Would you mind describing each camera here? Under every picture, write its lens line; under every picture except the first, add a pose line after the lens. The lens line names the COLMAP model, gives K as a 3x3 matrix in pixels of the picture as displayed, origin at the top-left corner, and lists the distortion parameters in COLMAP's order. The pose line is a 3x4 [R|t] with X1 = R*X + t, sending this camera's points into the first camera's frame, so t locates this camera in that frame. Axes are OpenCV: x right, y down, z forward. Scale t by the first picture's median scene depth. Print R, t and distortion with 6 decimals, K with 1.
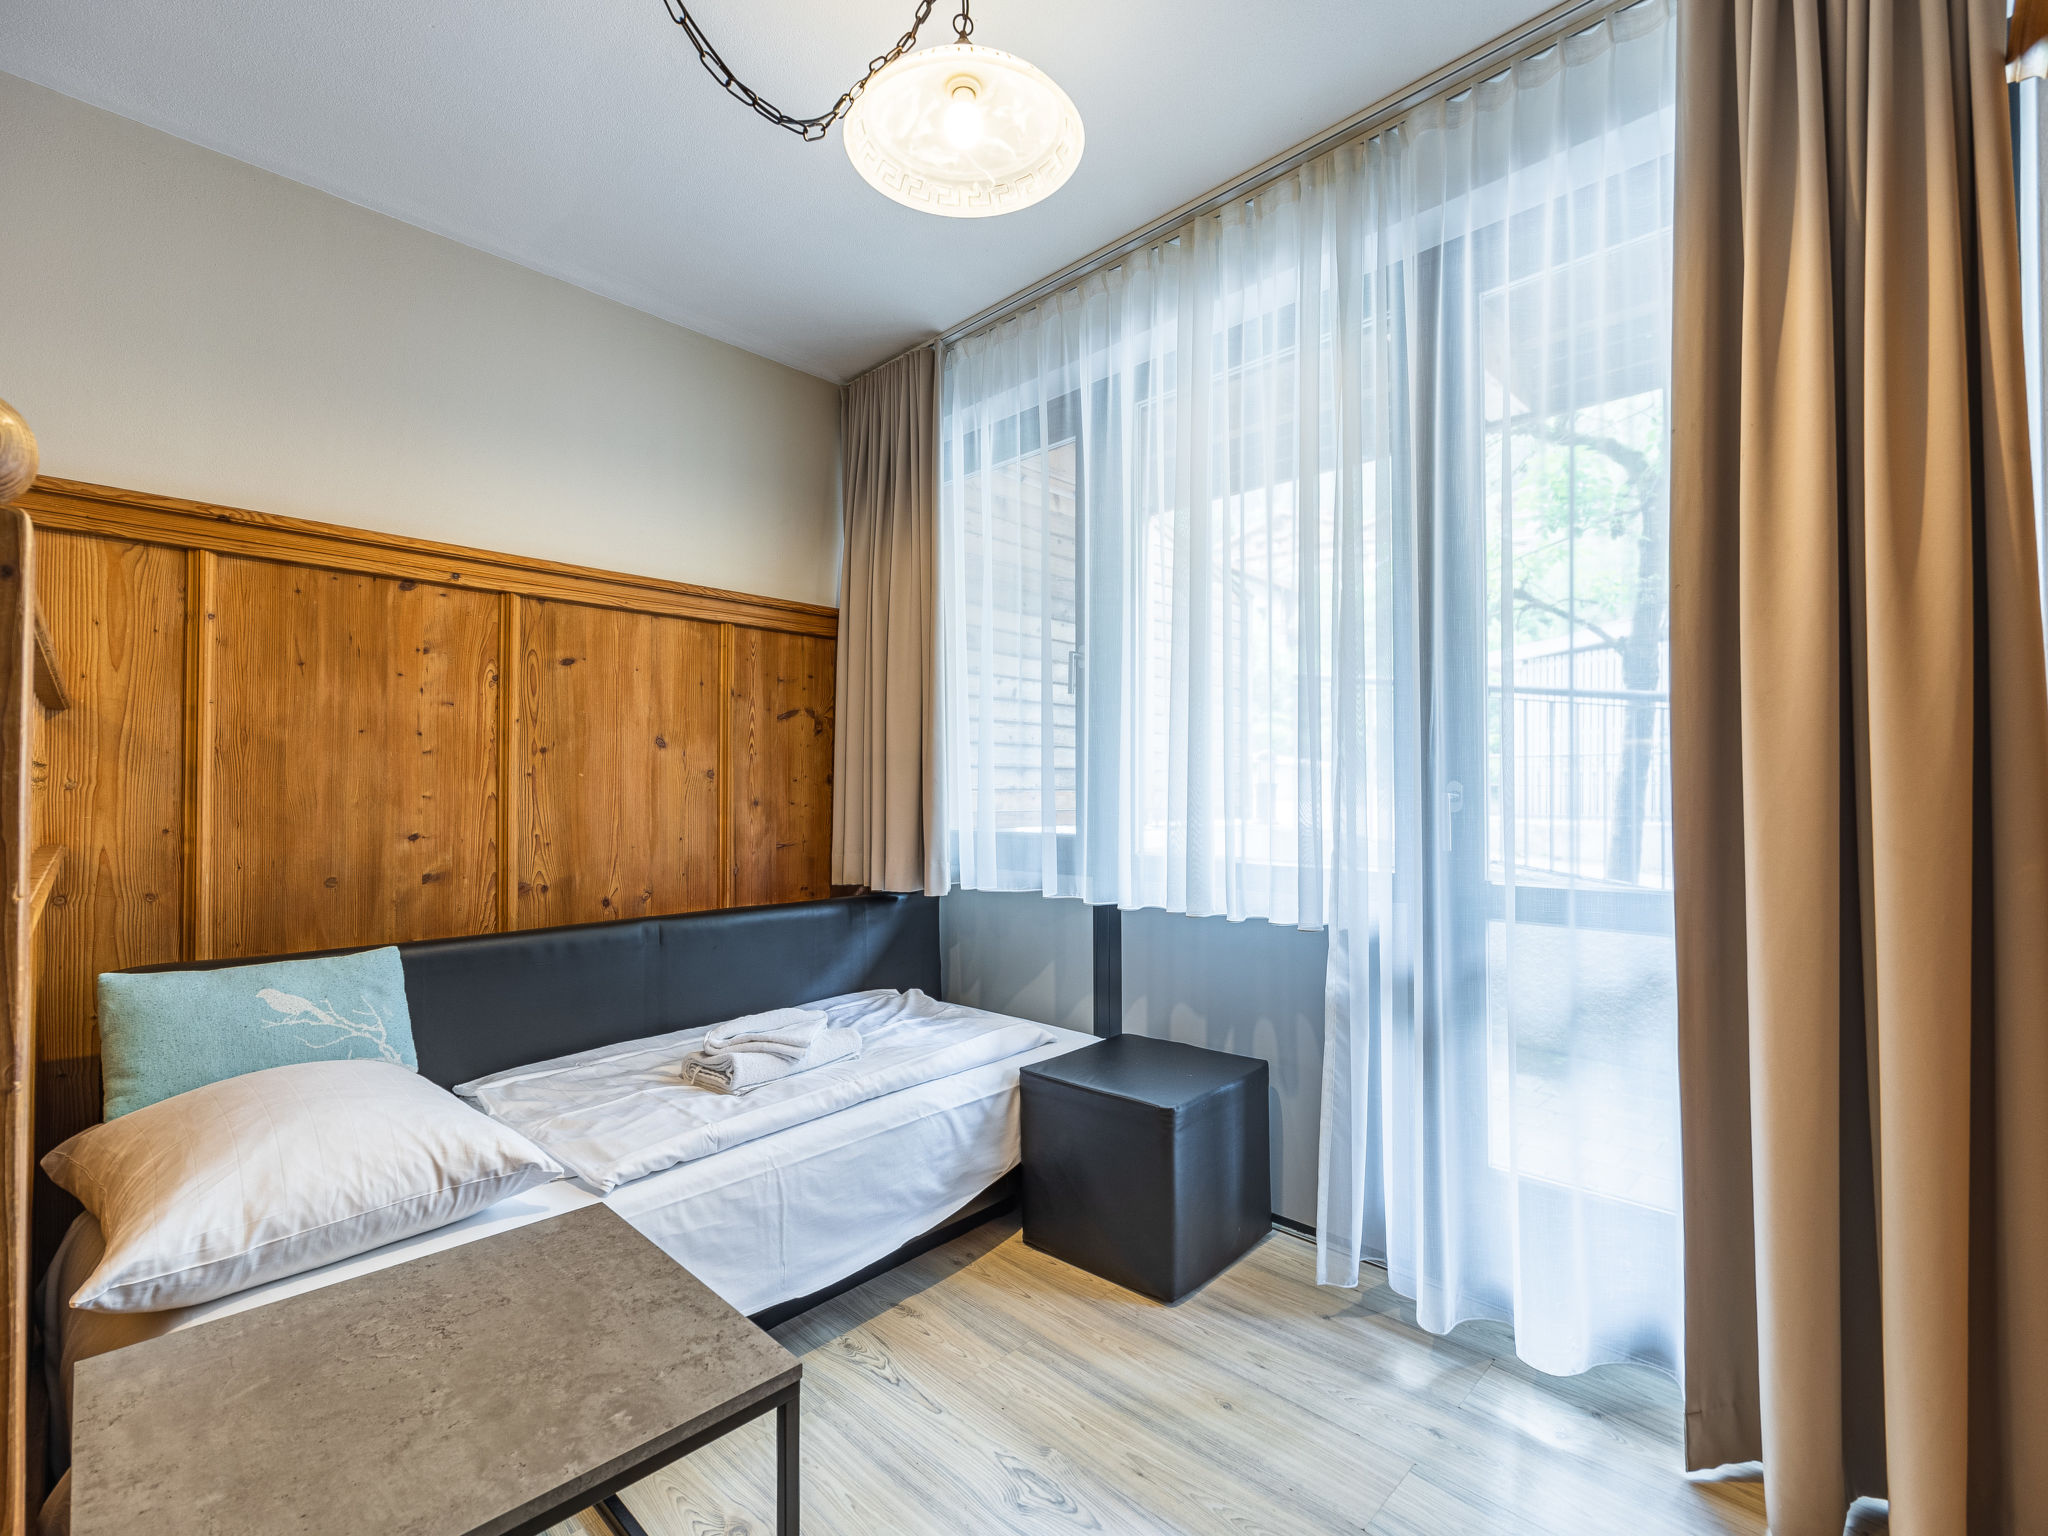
lens RADIAL K [[952.5, 0, 1073.7], [0, 952.5, 774.9], [0, 0, 1]] dist [-0.006523, 0.003320]
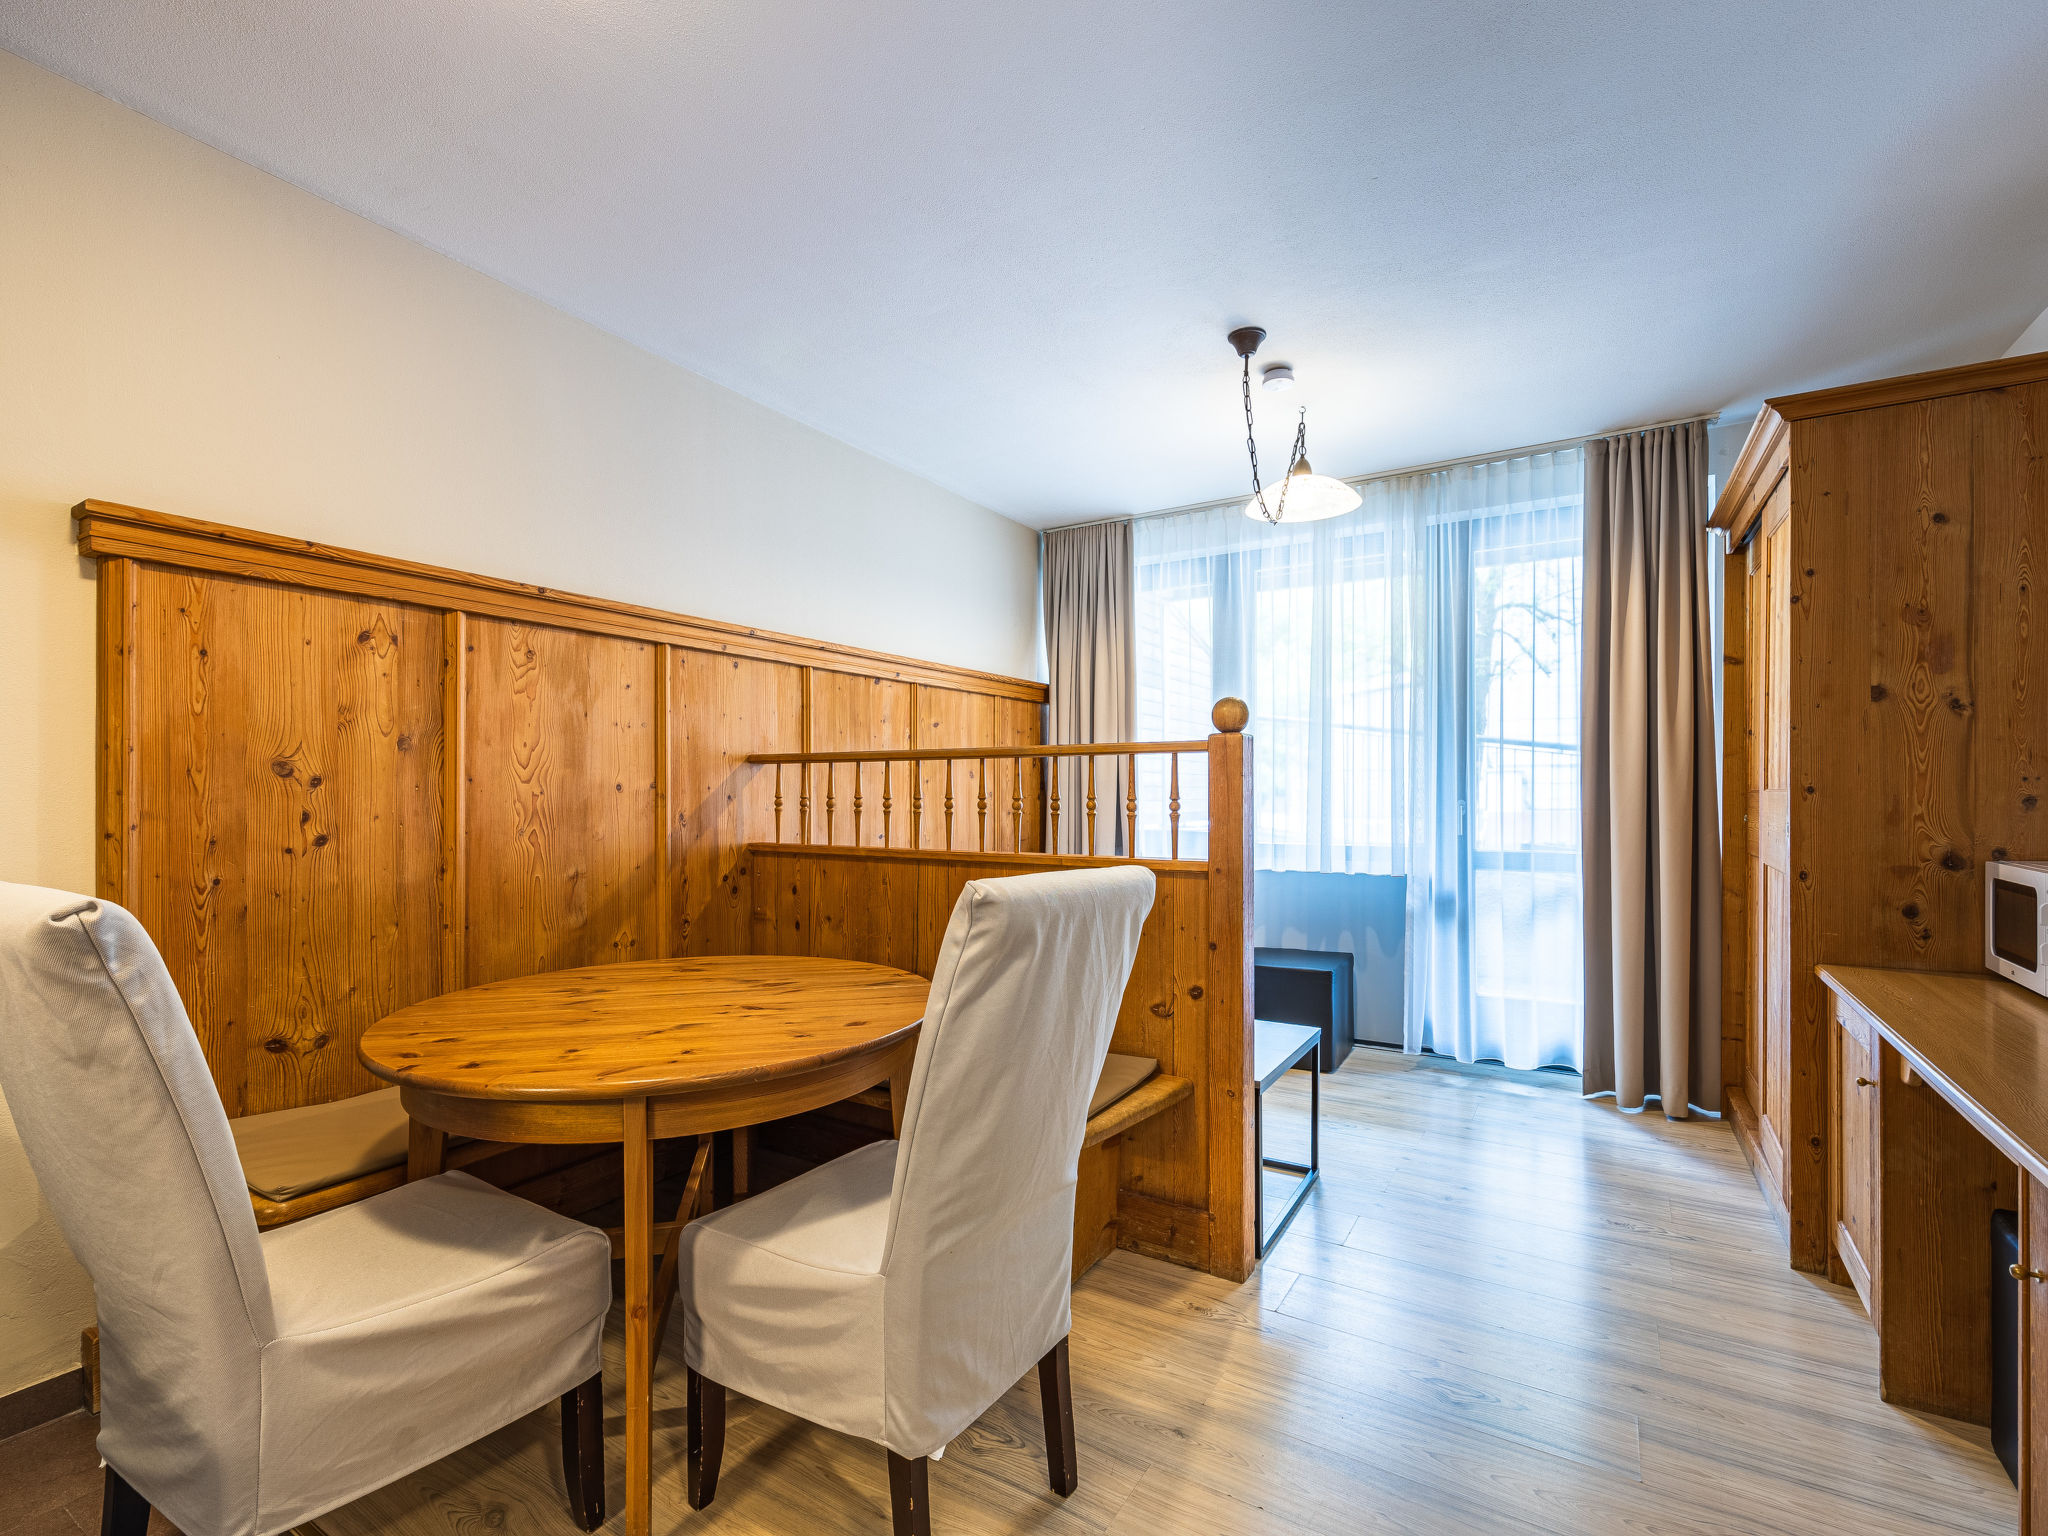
lens RADIAL K [[952.5, 0, 1073.4], [0, 952.5, 791.5], [0, 0, 1]] dist [-0.006523, 0.003320]
pose [[0.975667, -0.000527, 0.219258, -0.775423], [-0.003718, 0.999814, 0.018947, -0.045230], [-0.219227, -0.019301, 0.975483, -0.709674]]
